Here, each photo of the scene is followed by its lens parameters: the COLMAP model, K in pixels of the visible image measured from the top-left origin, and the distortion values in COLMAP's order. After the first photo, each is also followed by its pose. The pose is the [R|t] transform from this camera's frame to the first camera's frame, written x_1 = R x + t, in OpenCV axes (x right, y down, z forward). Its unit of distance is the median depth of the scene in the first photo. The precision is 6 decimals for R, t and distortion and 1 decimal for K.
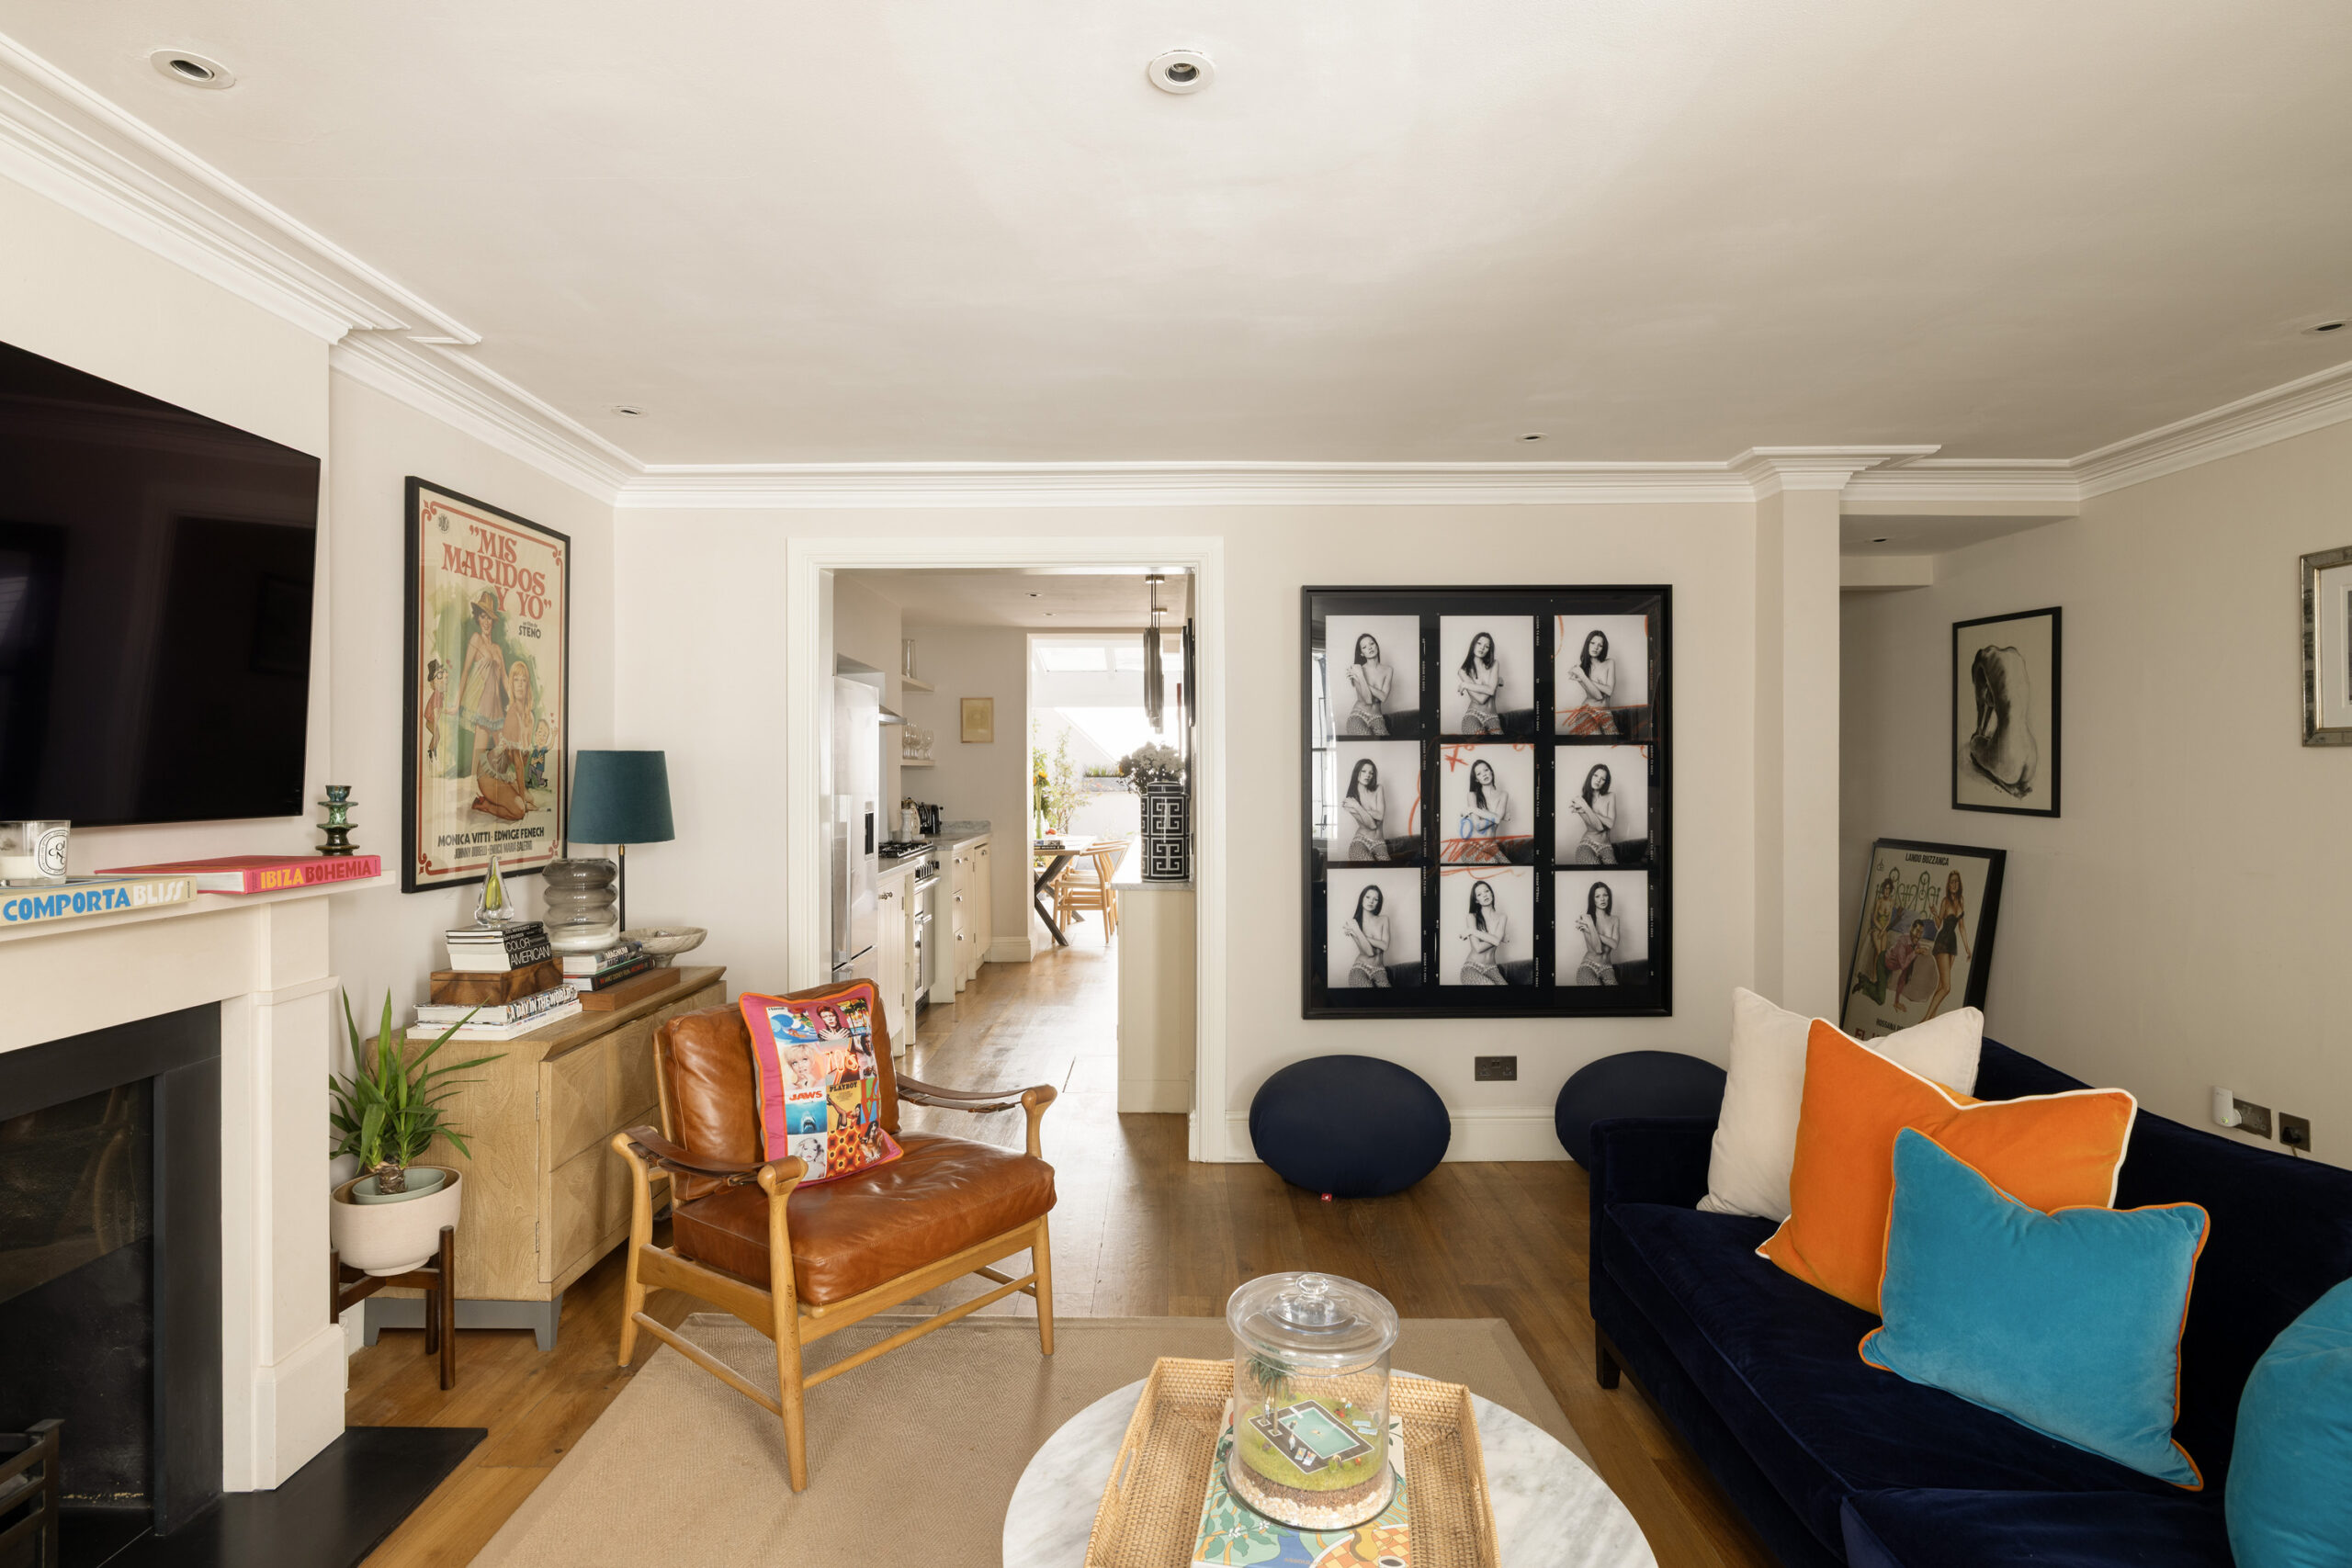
lens RADIAL K [[1128.0, 0, 1171.0], [0, 1128.0, 774.5], [0, 0, 1]] dist [-0.009912, 0.000502]
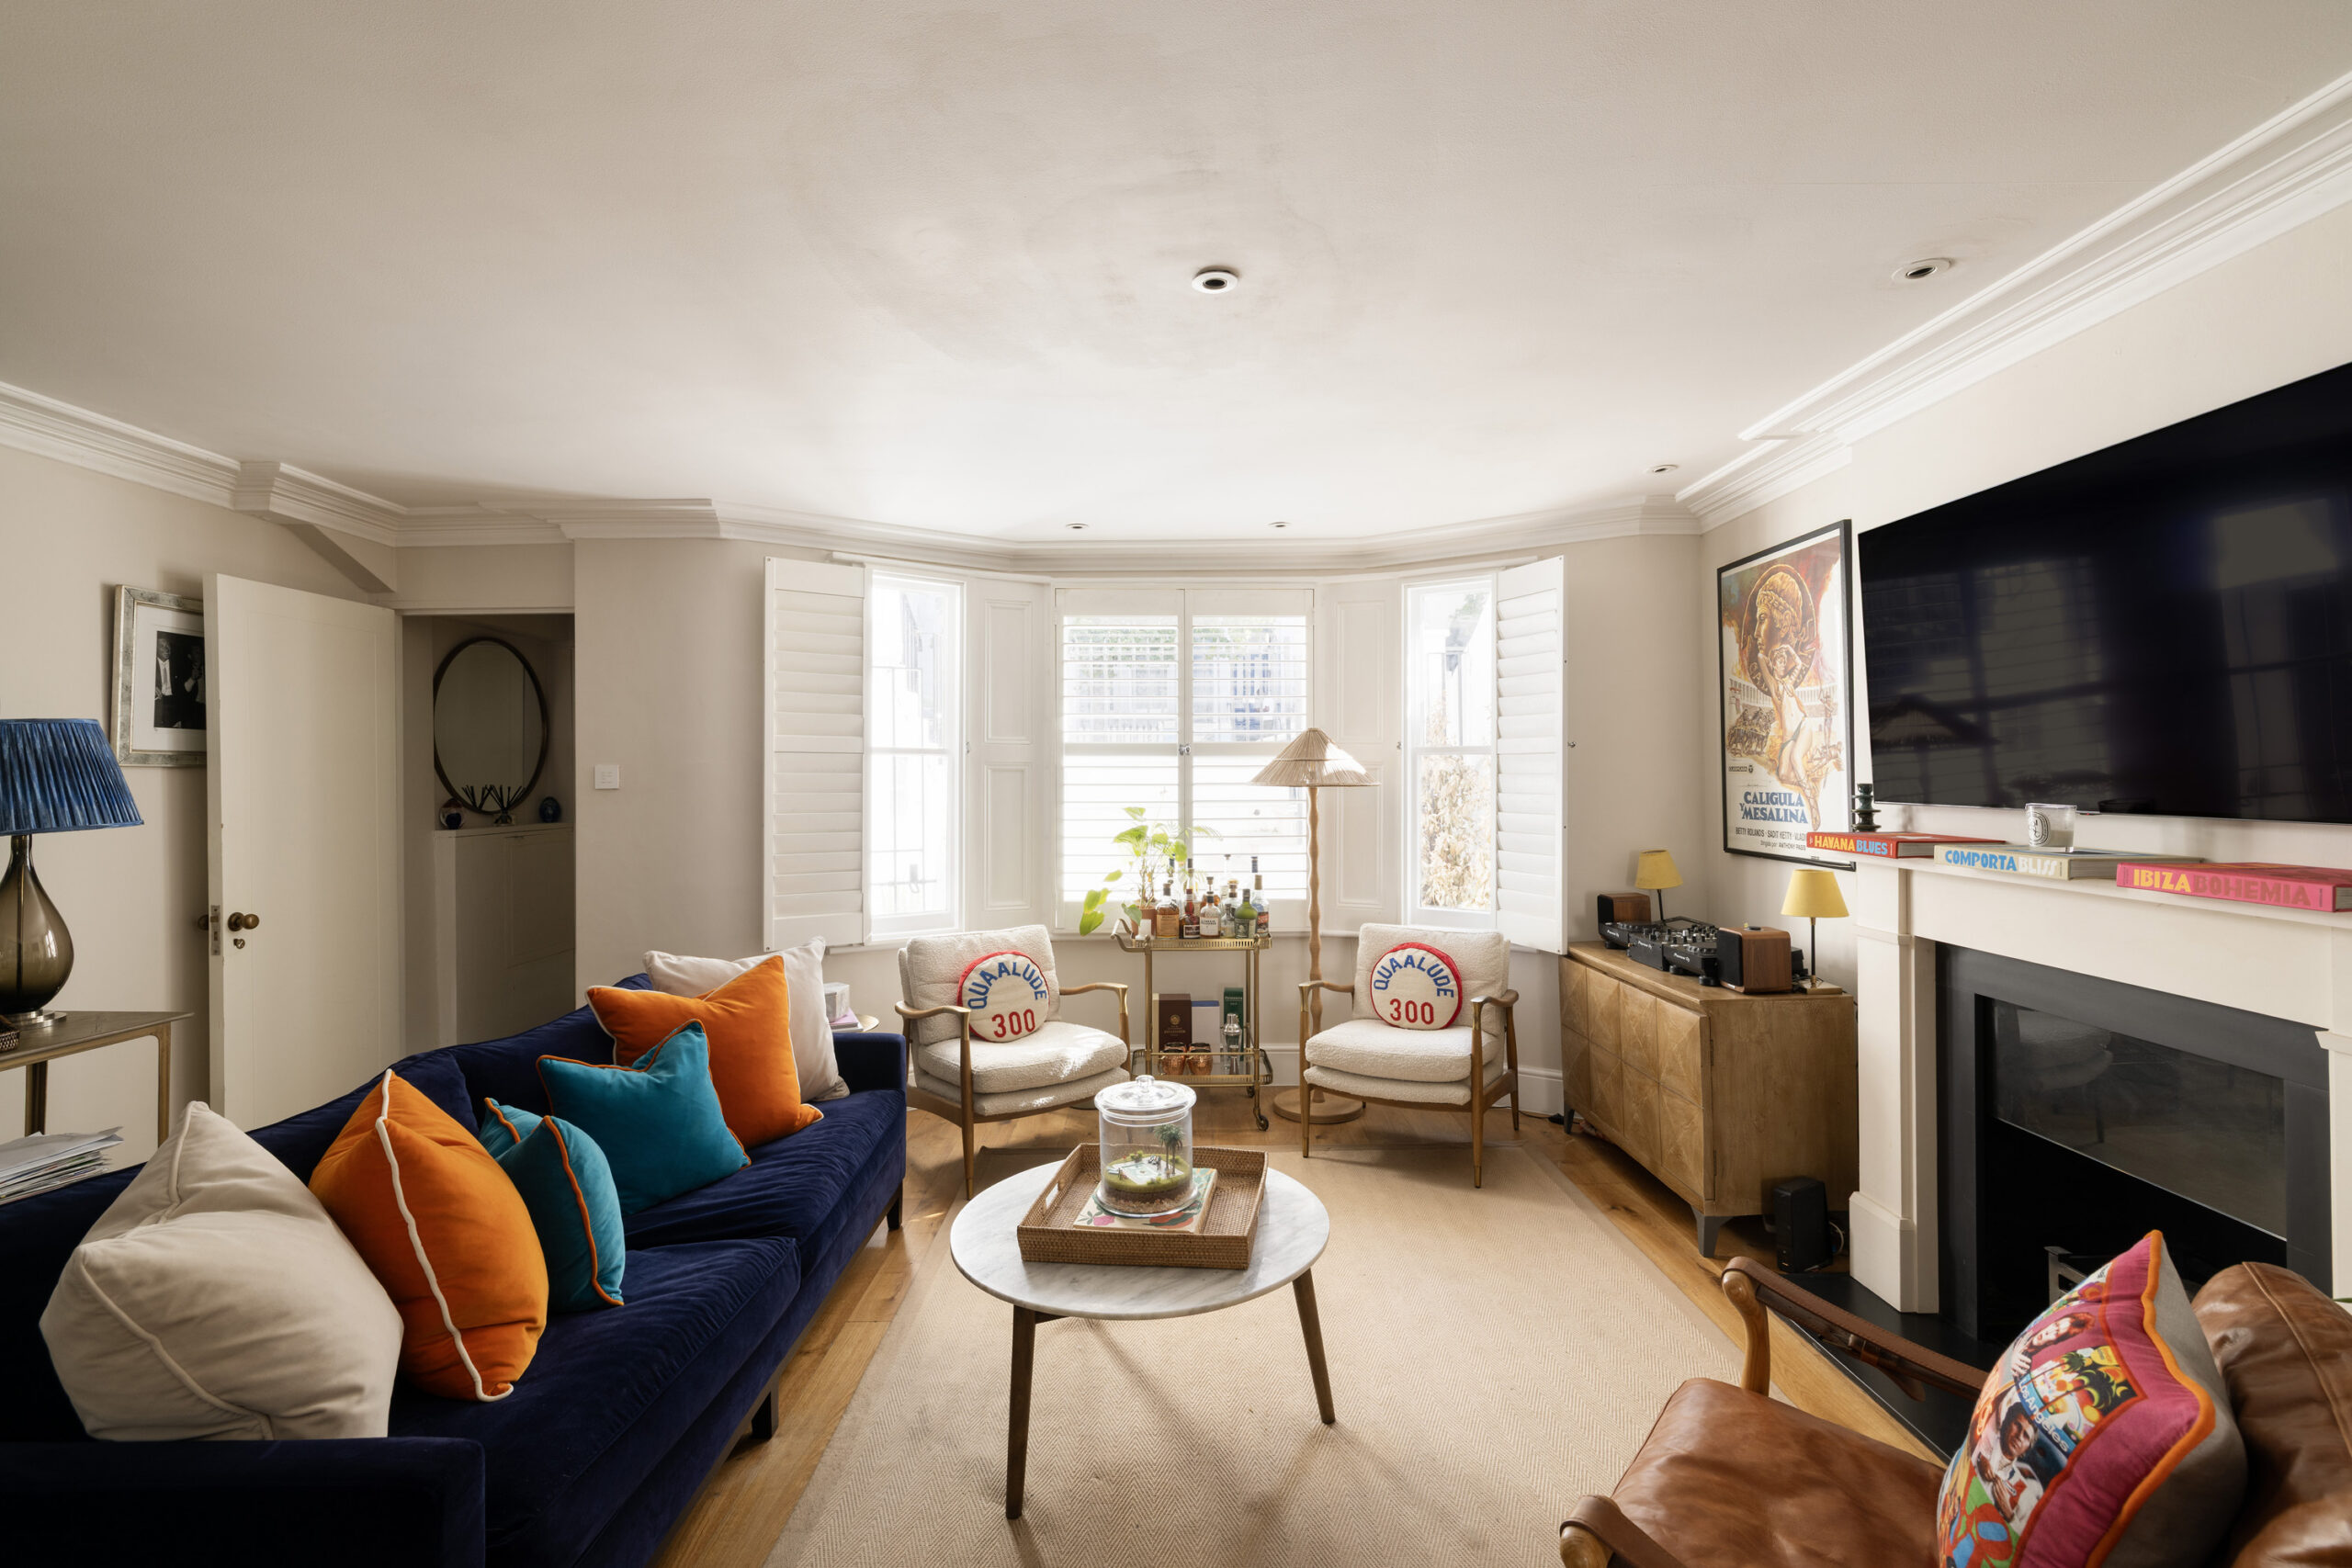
lens RADIAL K [[1044.0, 0, 1192.7], [0, 1044.0, 771.5], [0, 0, 1]] dist [0.002543, 0.001259]
pose [[-0.999892, 0.009780, -0.010987, 0.033877], [0.009729, 0.999942, 0.004632, -0.008938], [0.011032, 0.004525, -0.999929, 1.234853]]
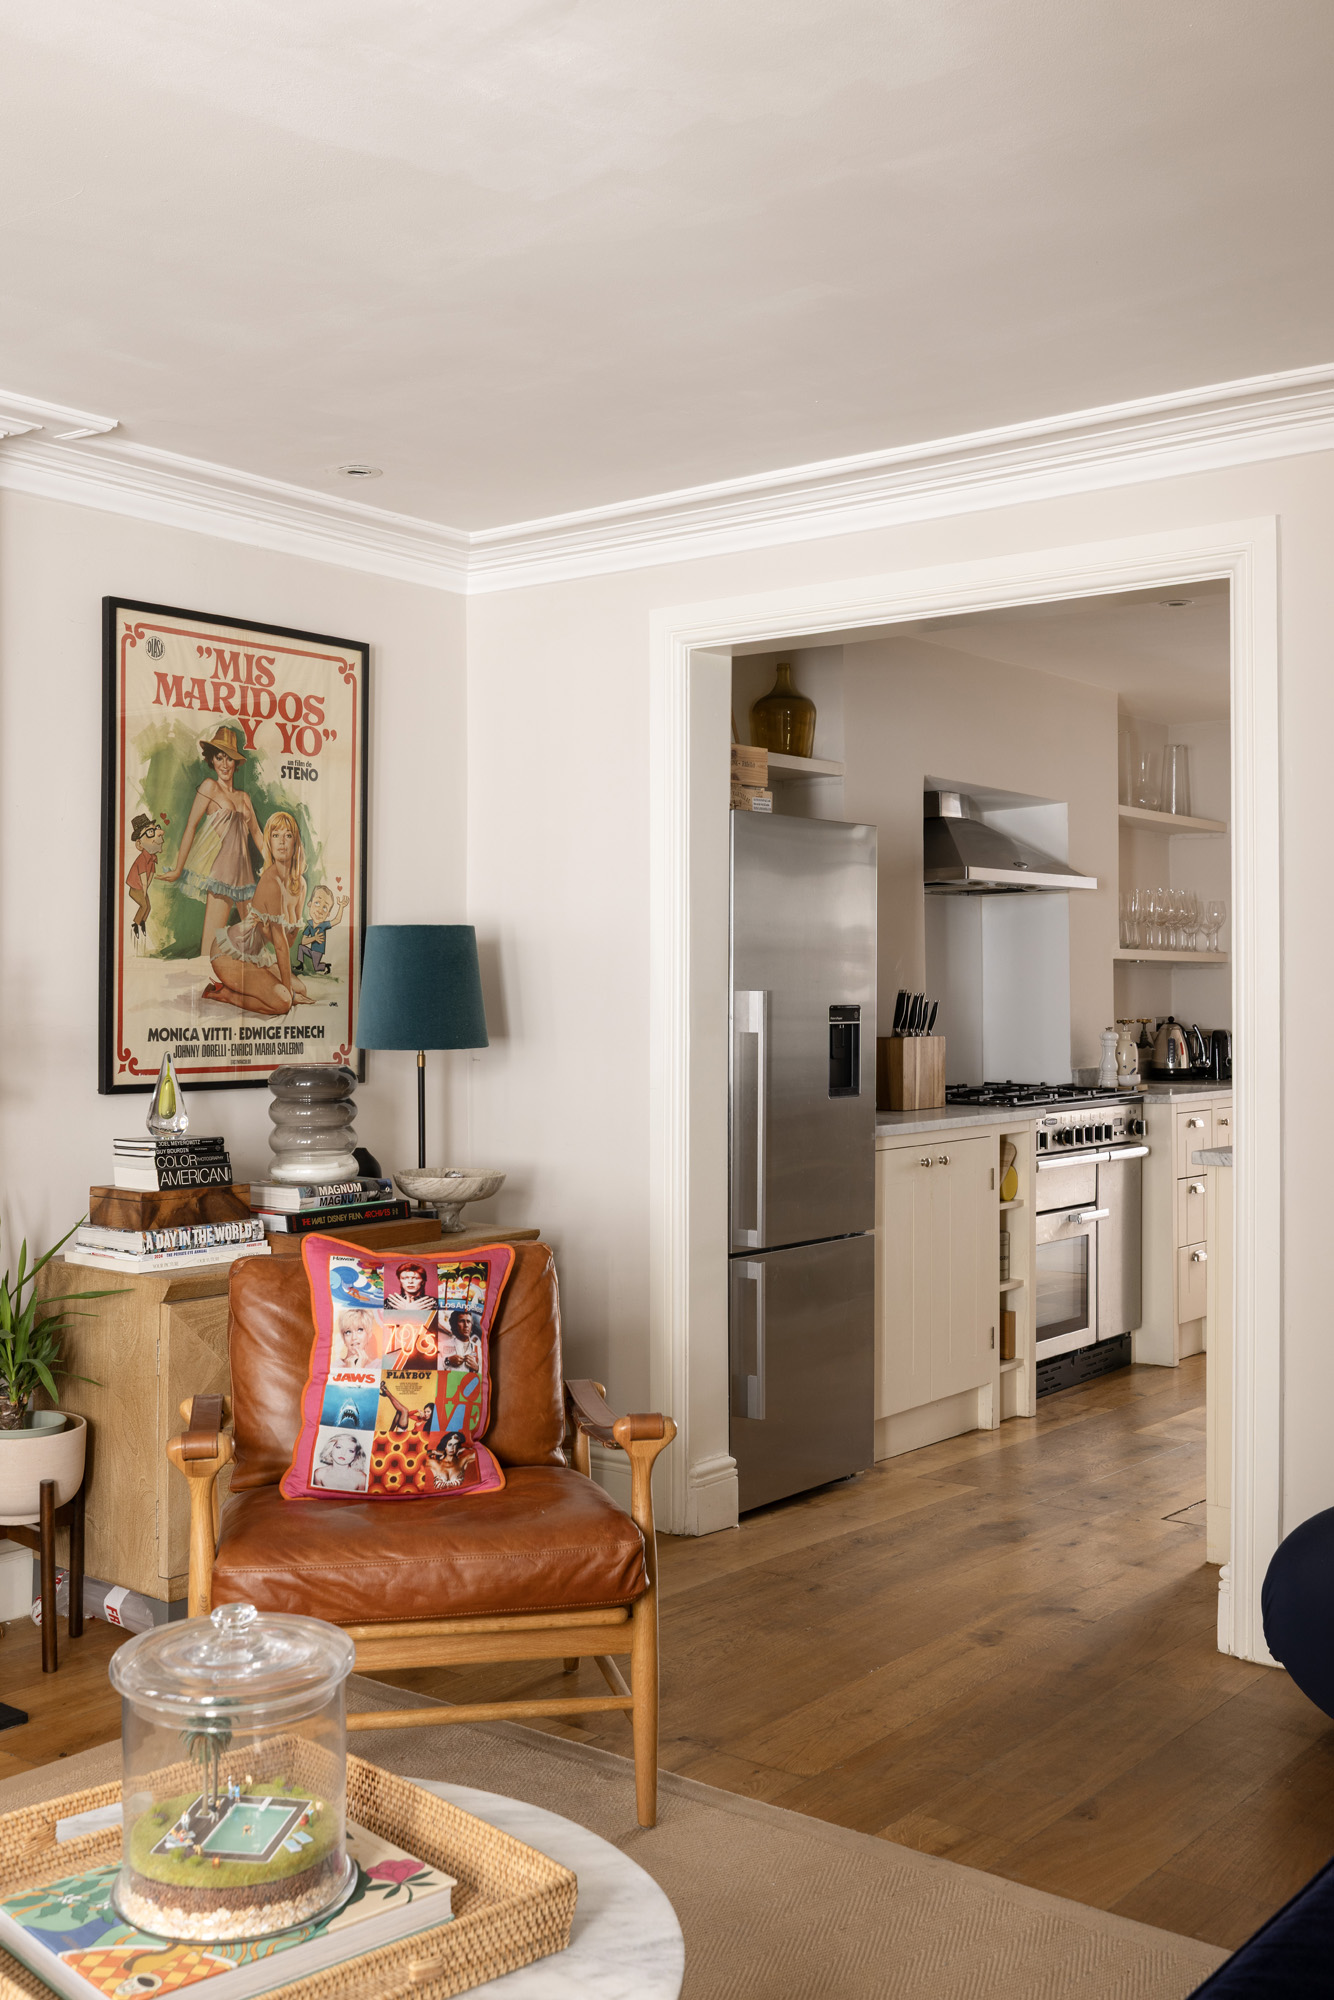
lens RADIAL K [[1985.8, 0, 673.1], [0, 1985.8, 992.7], [0, 0, 1]] dist [-0.008929, 0.000000]
pose [[0.788493, 0.000577, -0.615043, 0.534801], [-0.002320, 0.999995, -0.002037, 0.030109], [0.615039, 0.003033, 0.788491, 0.088333]]
